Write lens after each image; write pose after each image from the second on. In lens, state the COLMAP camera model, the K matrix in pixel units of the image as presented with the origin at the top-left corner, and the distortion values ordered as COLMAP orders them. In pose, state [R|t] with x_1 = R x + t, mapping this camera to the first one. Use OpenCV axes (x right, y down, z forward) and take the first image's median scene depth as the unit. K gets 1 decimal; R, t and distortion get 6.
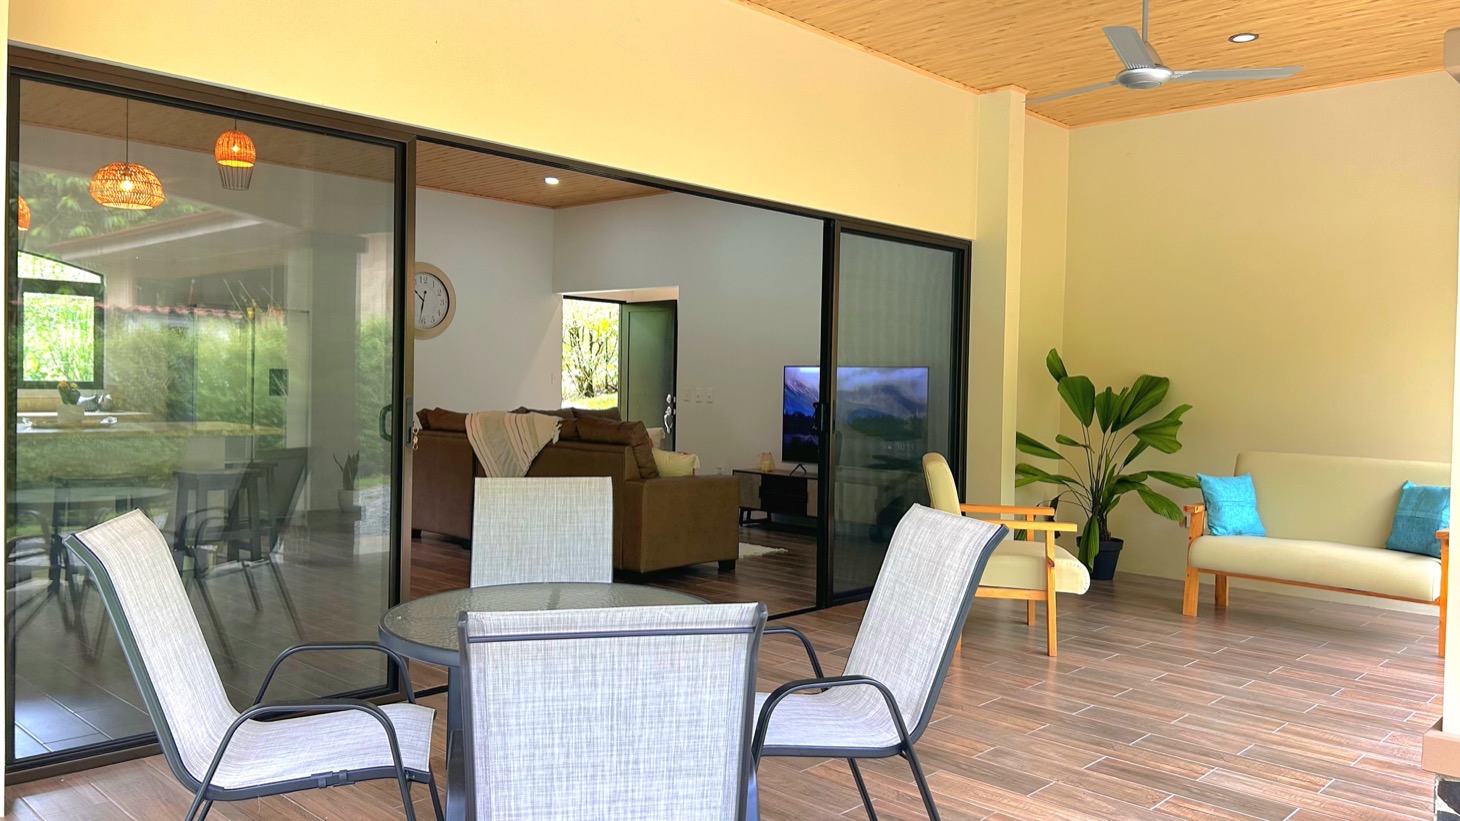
lens RADIAL K [[1097.1, 0, 728.7], [0, 1097.1, 408.4], [0, 0, 1]] dist [0.011501, 0.002620]
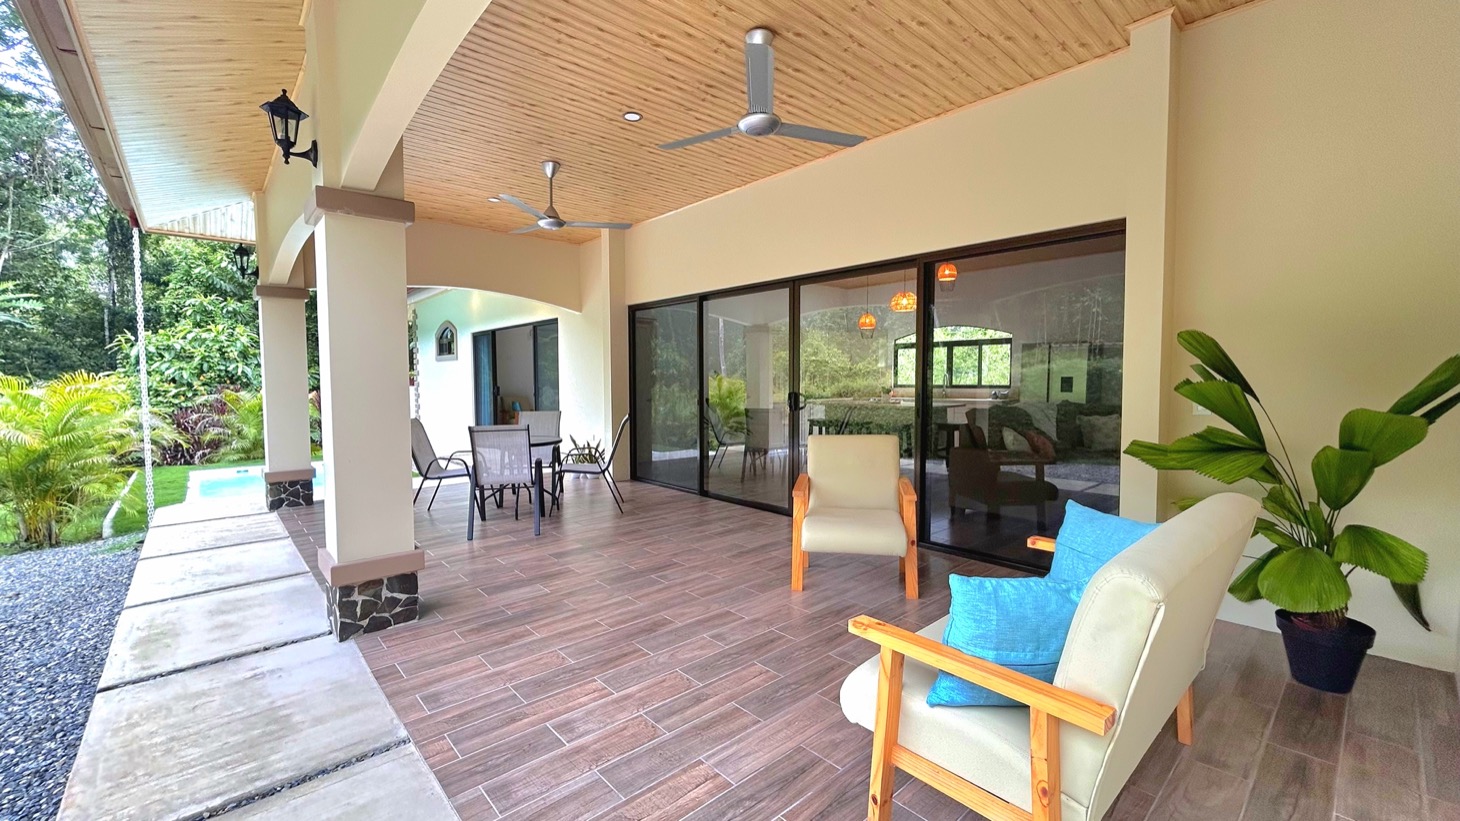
lens RADIAL K [[590.0, 0, 725.0], [0, 590.0, 412.4], [0, 0, 1]] dist [-0.001304, -0.000014]
pose [[-0.079291, 0.031950, -0.996339, 1.208154], [-0.029464, 0.998974, 0.034379, -0.001632], [0.996416, 0.032082, -0.078269, 1.198393]]
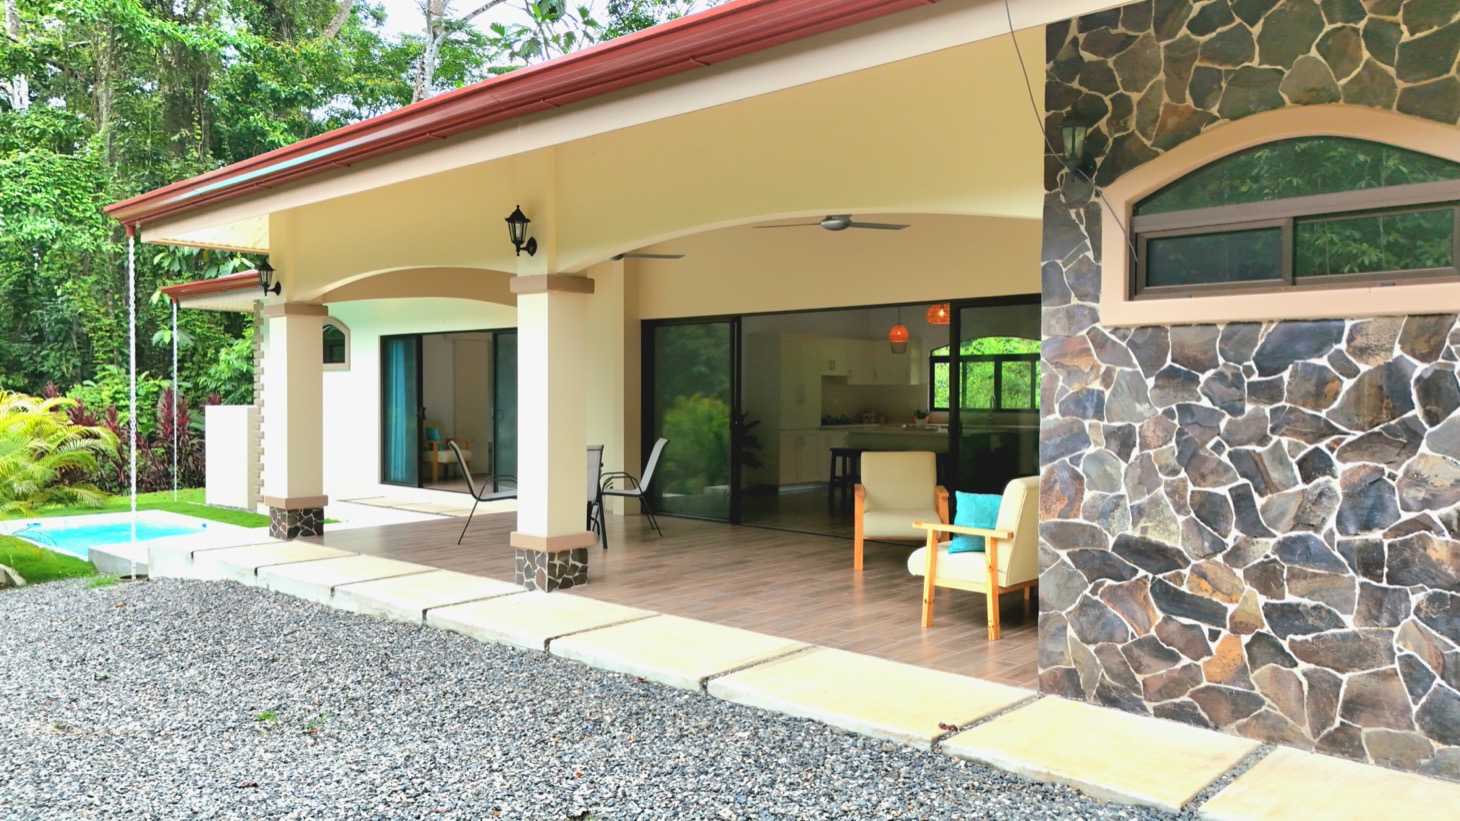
lens RADIAL K [[1076.1, 0, 731.1], [0, 1076.1, 407.9], [0, 0, 1]] dist [0.011509, 0.000594]
pose [[0.018186, -0.009562, -0.999789, 2.346094], [-0.032911, 0.999407, -0.010157, 0.008913], [0.999293, 0.033089, 0.017861, 0.963025]]
